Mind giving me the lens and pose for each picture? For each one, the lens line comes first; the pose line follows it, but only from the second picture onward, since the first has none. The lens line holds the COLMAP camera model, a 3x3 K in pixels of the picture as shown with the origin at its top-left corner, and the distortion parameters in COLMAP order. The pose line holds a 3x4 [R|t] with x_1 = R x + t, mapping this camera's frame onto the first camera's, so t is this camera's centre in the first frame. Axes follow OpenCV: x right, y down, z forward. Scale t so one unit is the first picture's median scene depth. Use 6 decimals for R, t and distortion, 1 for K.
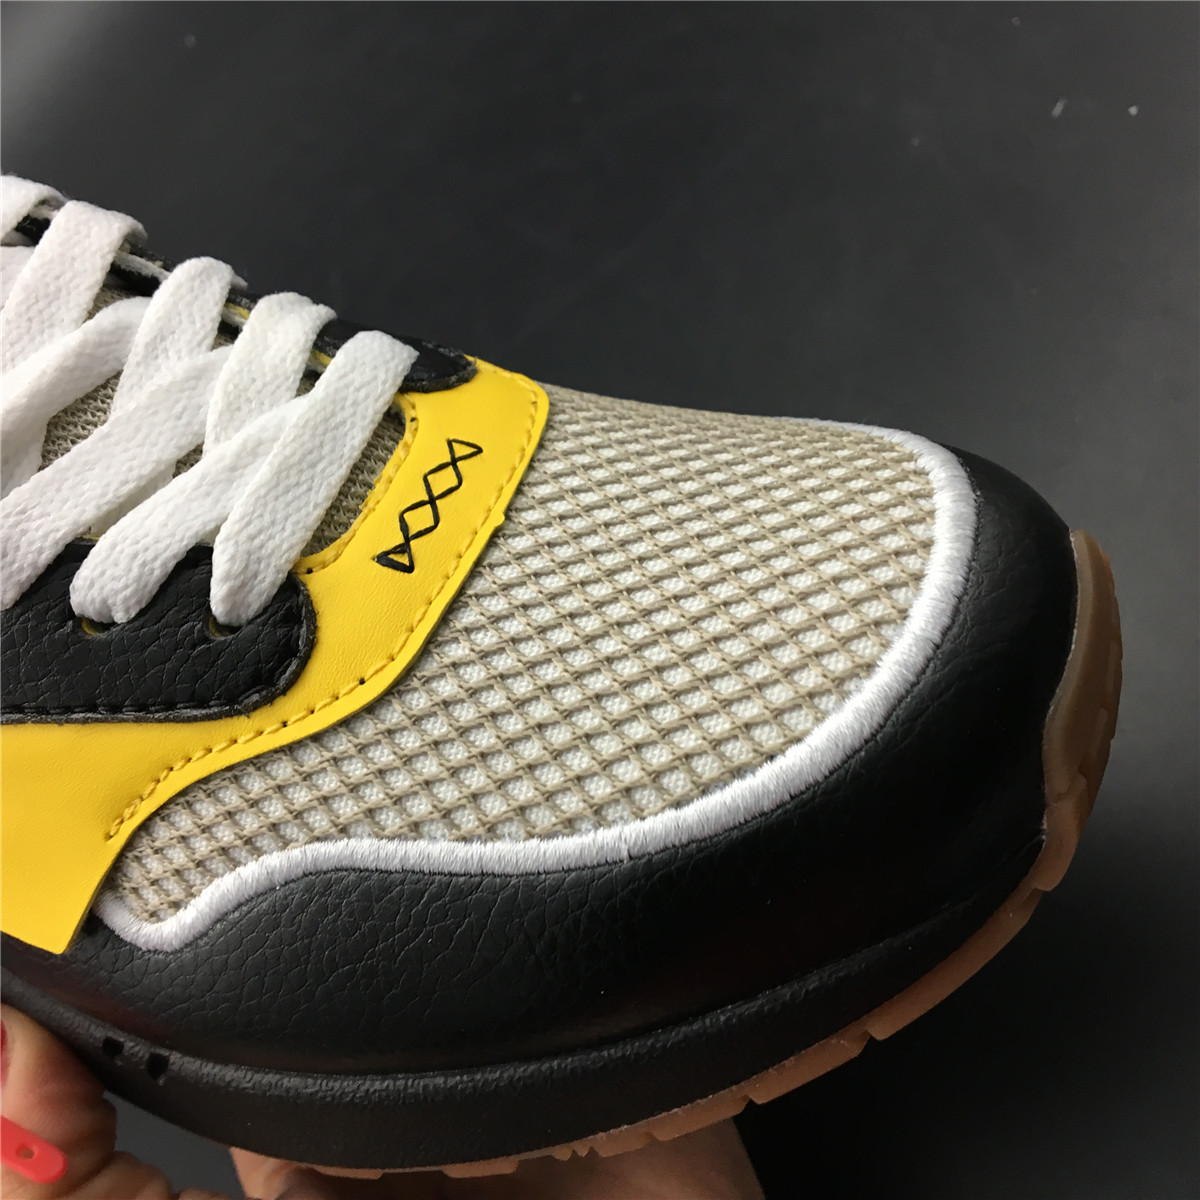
lens RADIAL K [[1386.8, 0, 588.9], [0, 1386.8, 588.8], [0, 0, 1]] dist [0.105985, -0.234344]
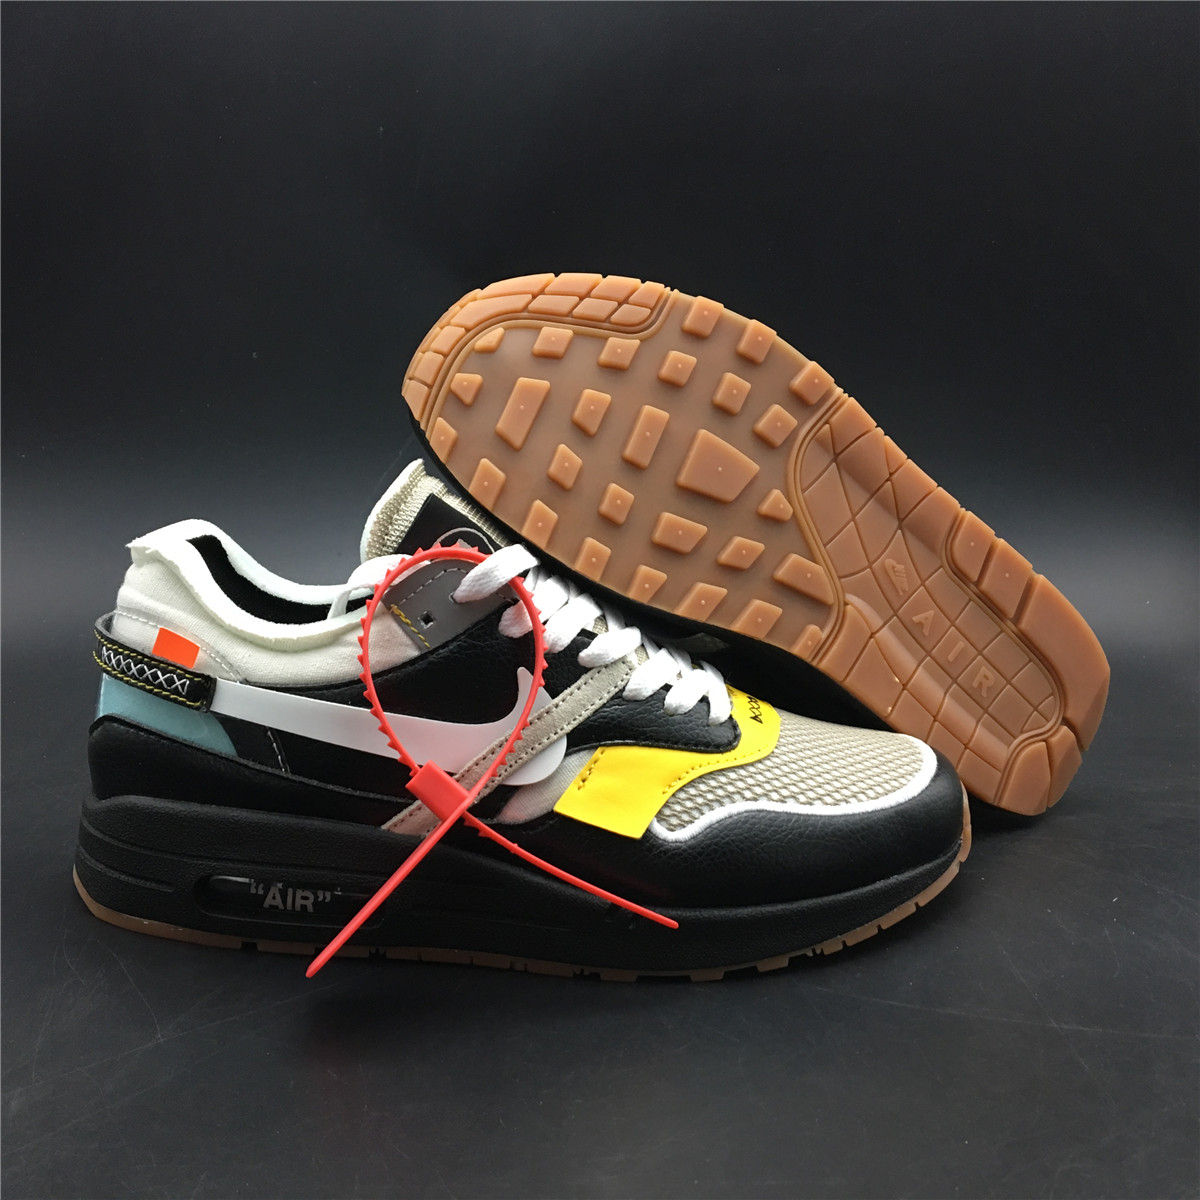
lens RADIAL K [[1342.6, 0, 600.0], [0, 1342.6, 600.0], [0, 0, 1]] dist [0.164716, -0.381729]
pose [[0.860909, 0.281133, 0.424029, -1.648425], [-0.005382, 0.838442, -0.544964, 1.272440], [-0.508731, 0.466882, 0.723335, -0.925547]]
